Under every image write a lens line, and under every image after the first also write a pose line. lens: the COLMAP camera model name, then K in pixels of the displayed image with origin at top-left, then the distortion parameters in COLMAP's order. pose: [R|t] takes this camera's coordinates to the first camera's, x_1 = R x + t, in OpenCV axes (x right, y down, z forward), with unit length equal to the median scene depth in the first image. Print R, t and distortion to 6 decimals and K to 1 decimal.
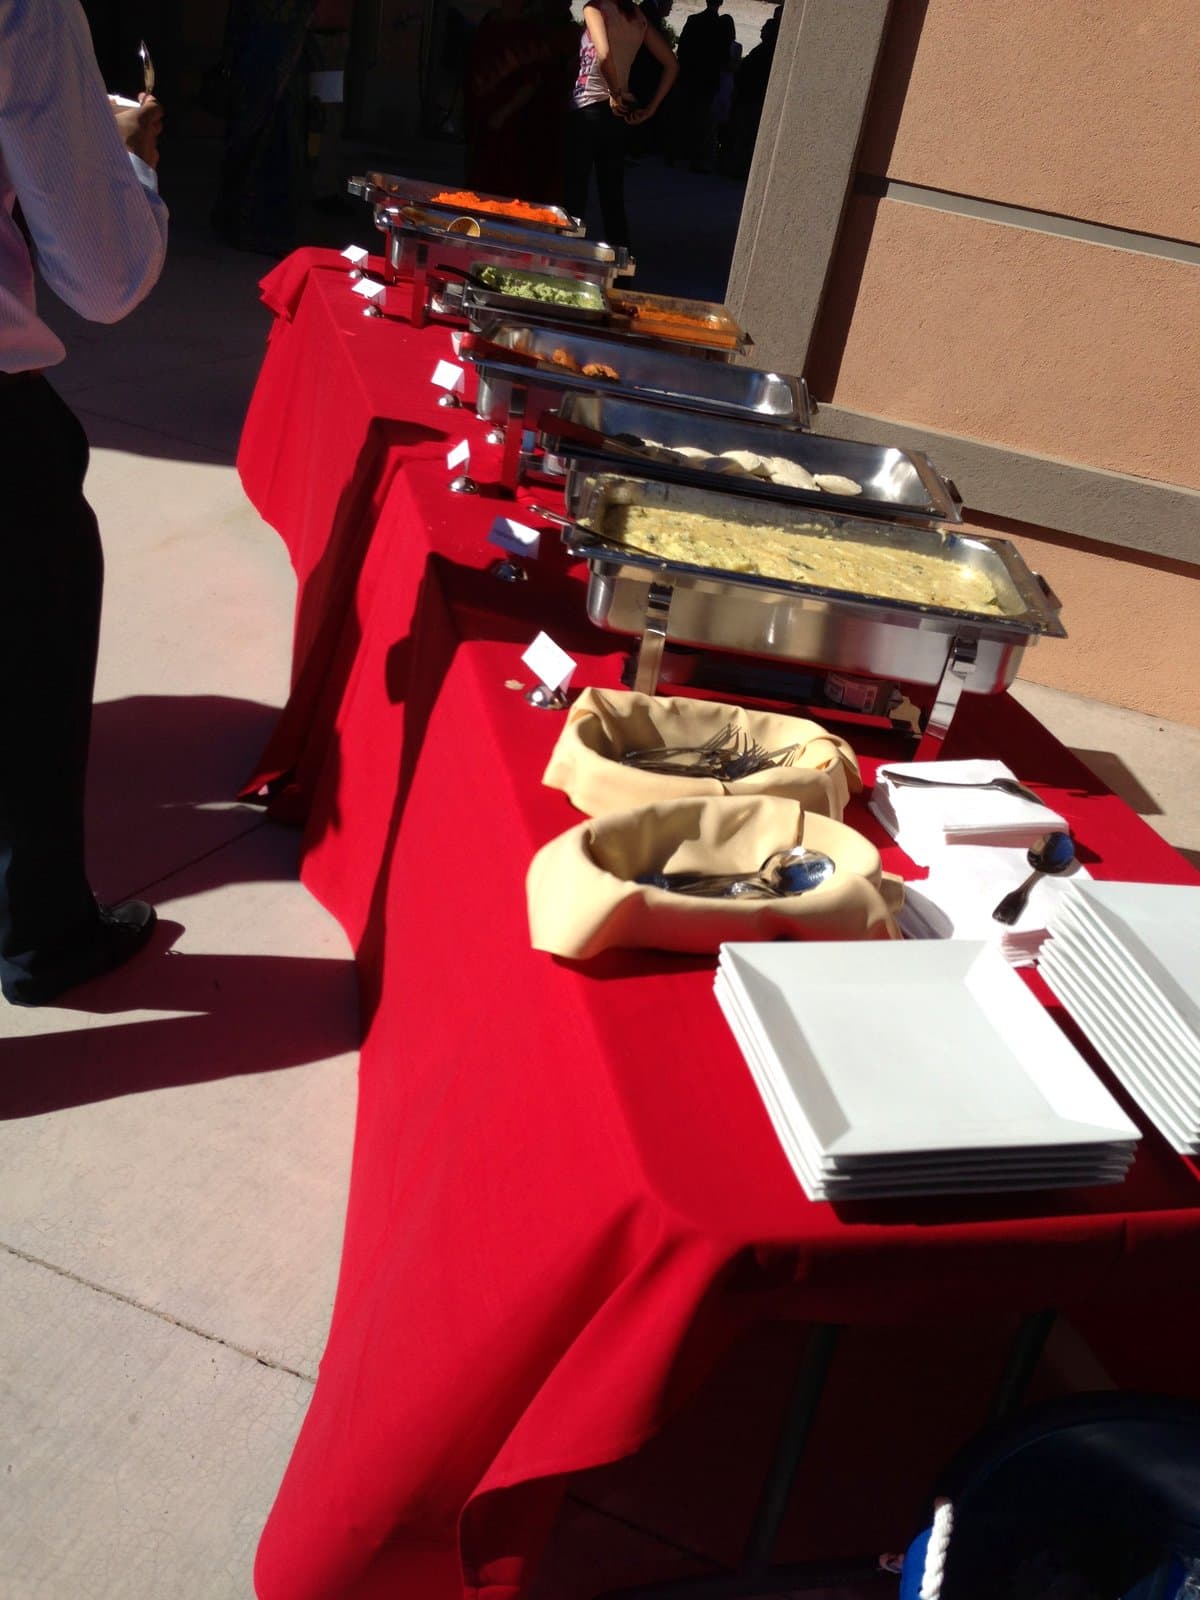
lens RADIAL K [[1500.2, 0, 600.0], [0, 1500.2, 800.0], [0, 0, 1]] dist [0.116214, -0.008499]
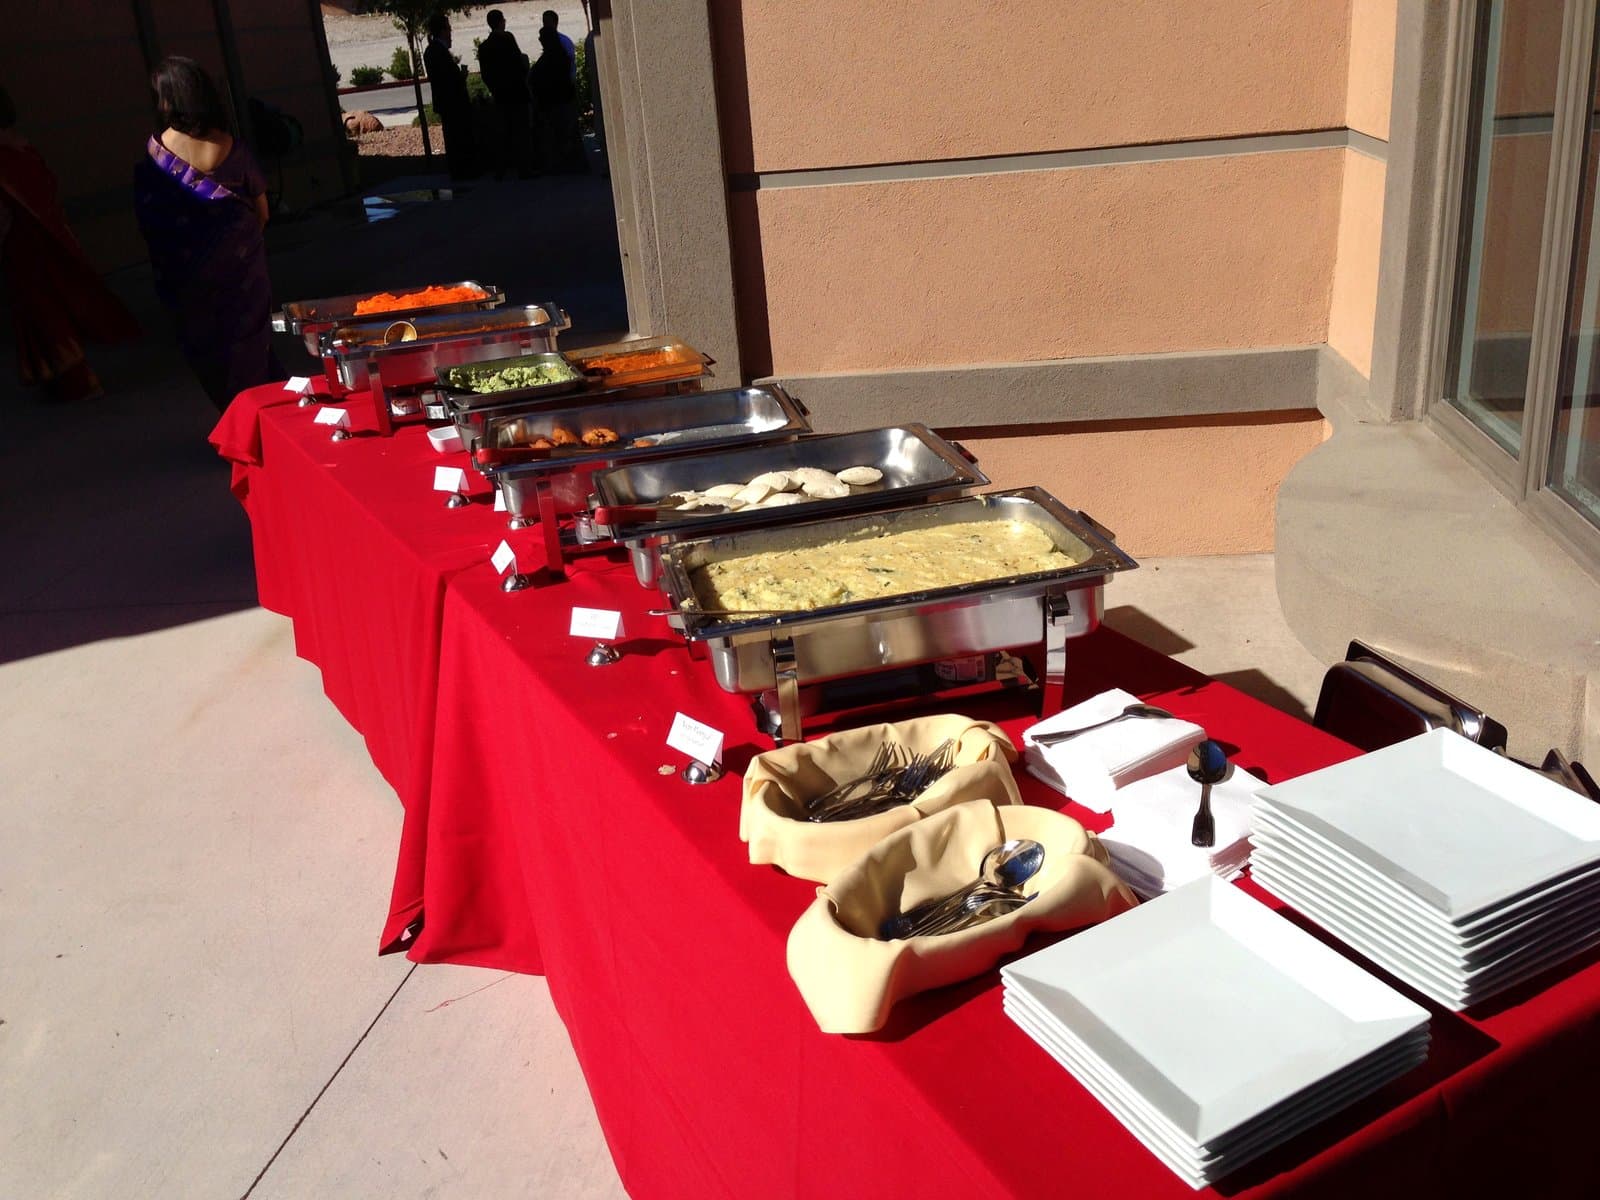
lens RADIAL K [[1496.2, 0, 800.0], [0, 1496.2, 600.0], [0, 0, 1]] dist [0.066078, 0.009488]
pose [[0.935612, -0.315798, 0.157801, -0.099414], [0.328674, 0.942349, -0.062861, -0.094372], [-0.128852, 0.110679, 0.985468, -0.036287]]
